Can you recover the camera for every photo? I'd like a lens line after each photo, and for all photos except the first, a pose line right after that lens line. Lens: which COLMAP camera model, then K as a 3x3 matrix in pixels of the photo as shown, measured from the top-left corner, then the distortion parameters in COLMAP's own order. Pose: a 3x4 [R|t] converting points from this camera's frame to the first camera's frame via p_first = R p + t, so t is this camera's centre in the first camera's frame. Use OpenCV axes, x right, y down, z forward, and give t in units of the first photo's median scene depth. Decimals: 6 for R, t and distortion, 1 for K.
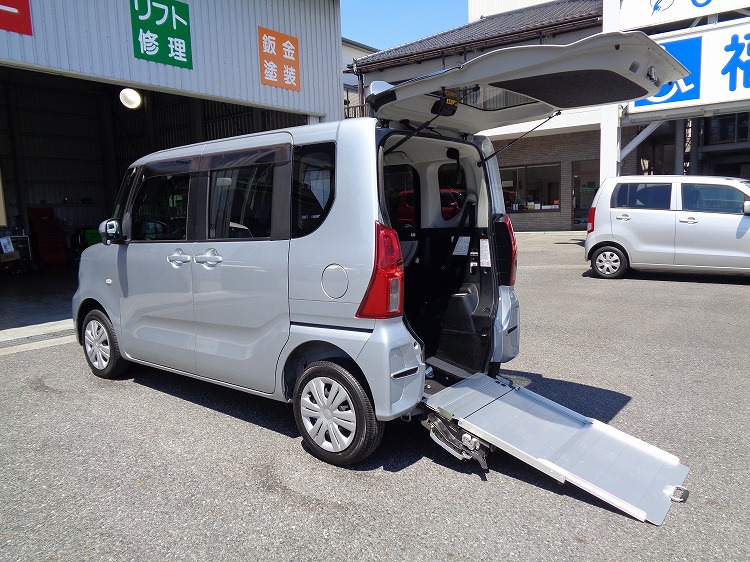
lens RADIAL K [[561.0, 0, 373.6], [0, 561.0, 277.7], [0, 0, 1]] dist [0.000219, 0.004780]
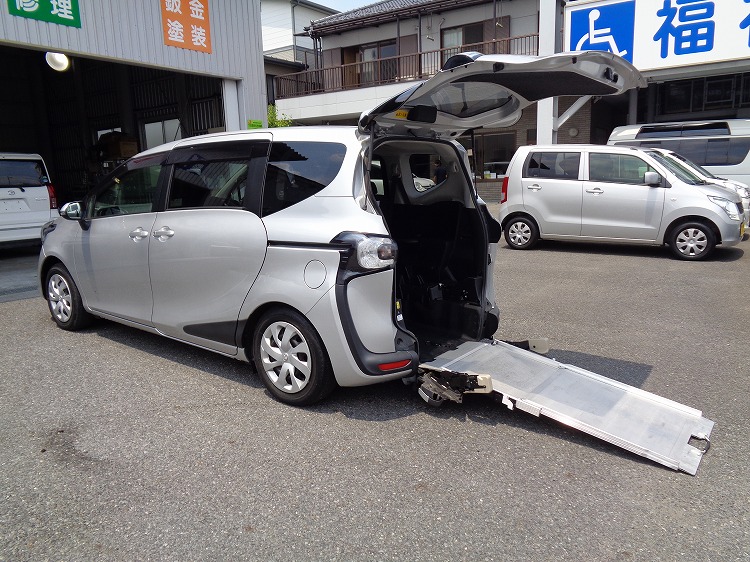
lens RADIAL K [[561.0, 0, 372.5], [0, 561.0, 278.0], [0, 0, 1]] dist [0.000219, 0.004780]
pose [[0.999718, 0.000758, 0.023751, 0.136030], [-0.002075, 0.998458, 0.055478, -0.002767], [-0.023673, -0.055511, 0.998177, 0.015815]]
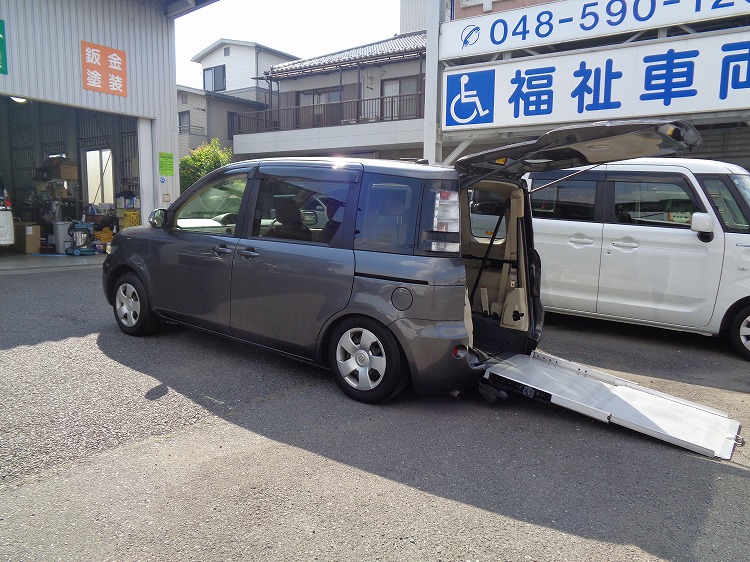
lens RADIAL K [[561.0, 0, 373.8], [0, 561.0, 279.5], [0, 0, 1]] dist [0.000219, 0.004780]
pose [[0.998345, 0.046531, 0.033795, 0.401919], [-0.046400, 0.998912, -0.004633, 0.032134], [-0.033974, 0.003057, 0.999418, -0.204940]]
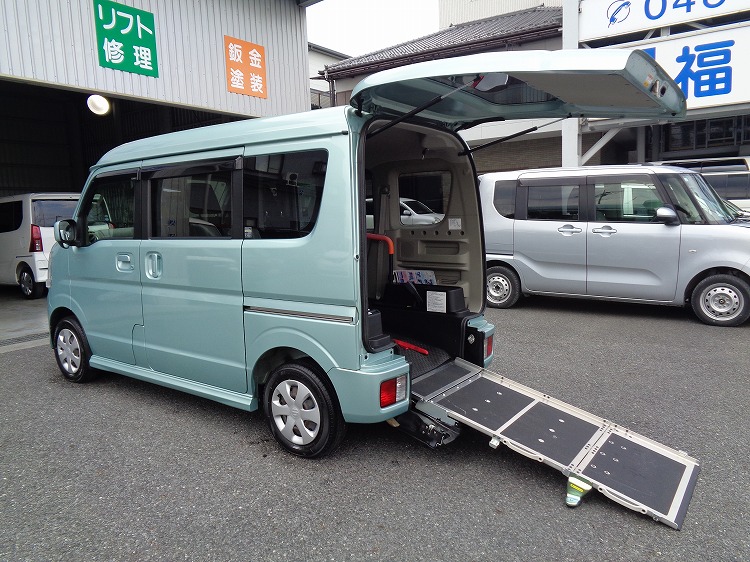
lens RADIAL K [[561.0, 0, 372.5], [0, 561.0, 280.7], [0, 0, 1]] dist [0.000219, 0.004780]
pose [[0.999190, -0.008918, 0.039247, 0.019172], [0.009076, 0.999951, -0.003860, 0.003190], [-0.039211, 0.004213, 0.999222, -0.024755]]
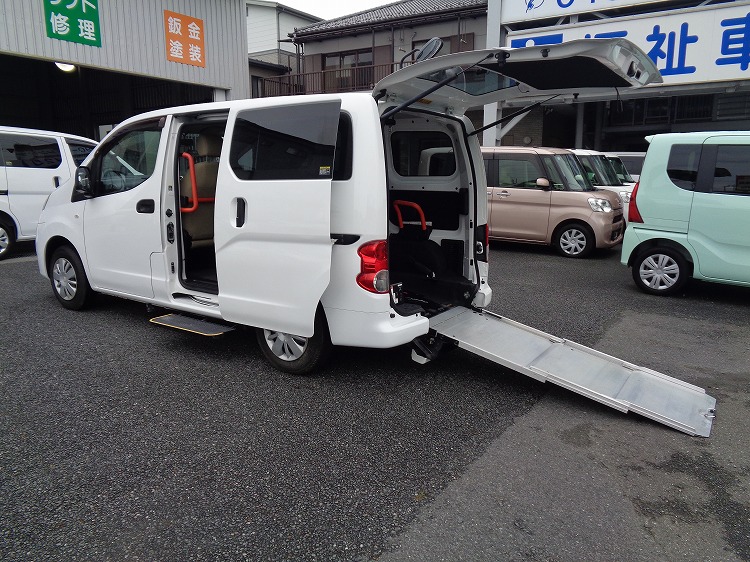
lens RADIAL K [[561.0, 0, 372.0], [0, 561.0, 278.5], [0, 0, 1]] dist [0.000219, 0.004780]
pose [[0.998083, 0.026902, 0.055739, 0.177342], [-0.030259, 0.997722, 0.060292, 0.023675], [-0.053990, -0.061863, 0.996623, -0.218636]]
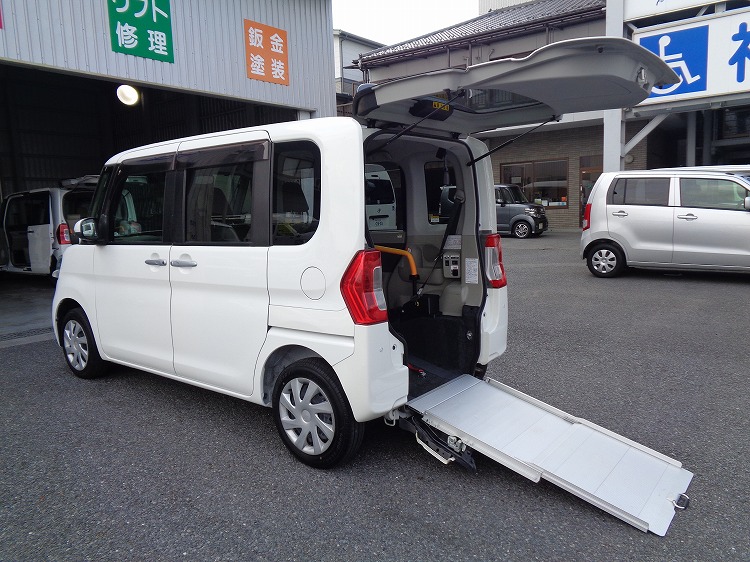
lens RADIAL K [[561.0, 0, 373.4], [0, 561.0, 278.5], [0, 0, 1]] dist [0.000219, 0.004780]
pose [[0.999627, 0.001782, -0.027236, 0.048355], [-0.001609, 0.999979, 0.006352, -0.002097], [0.027247, -0.006306, 0.999609, 0.026005]]
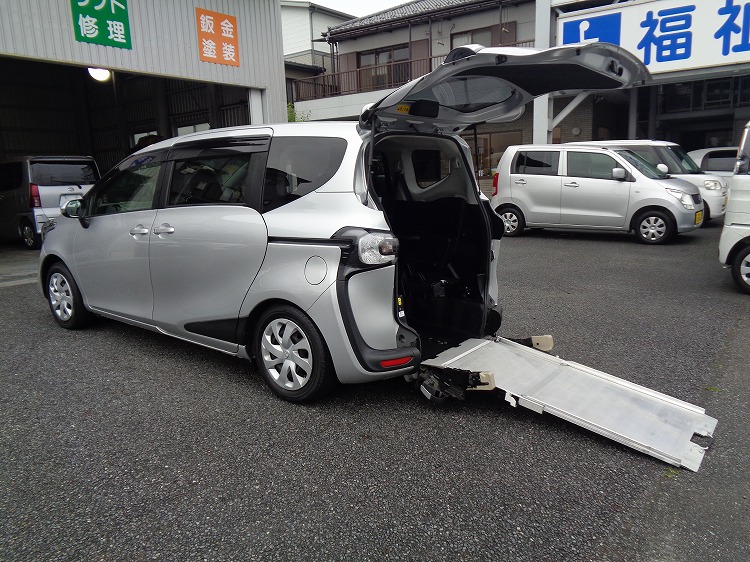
lens RADIAL K [[561.0, 0, 374.0], [0, 561.0, 283.4], [0, 0, 1]] dist [0.000219, 0.004780]
pose [[0.999980, 0.000762, -0.006309, 0.155070], [-0.000337, 0.997748, 0.067074, 0.018519], [0.006345, -0.067070, 0.997728, -0.135605]]
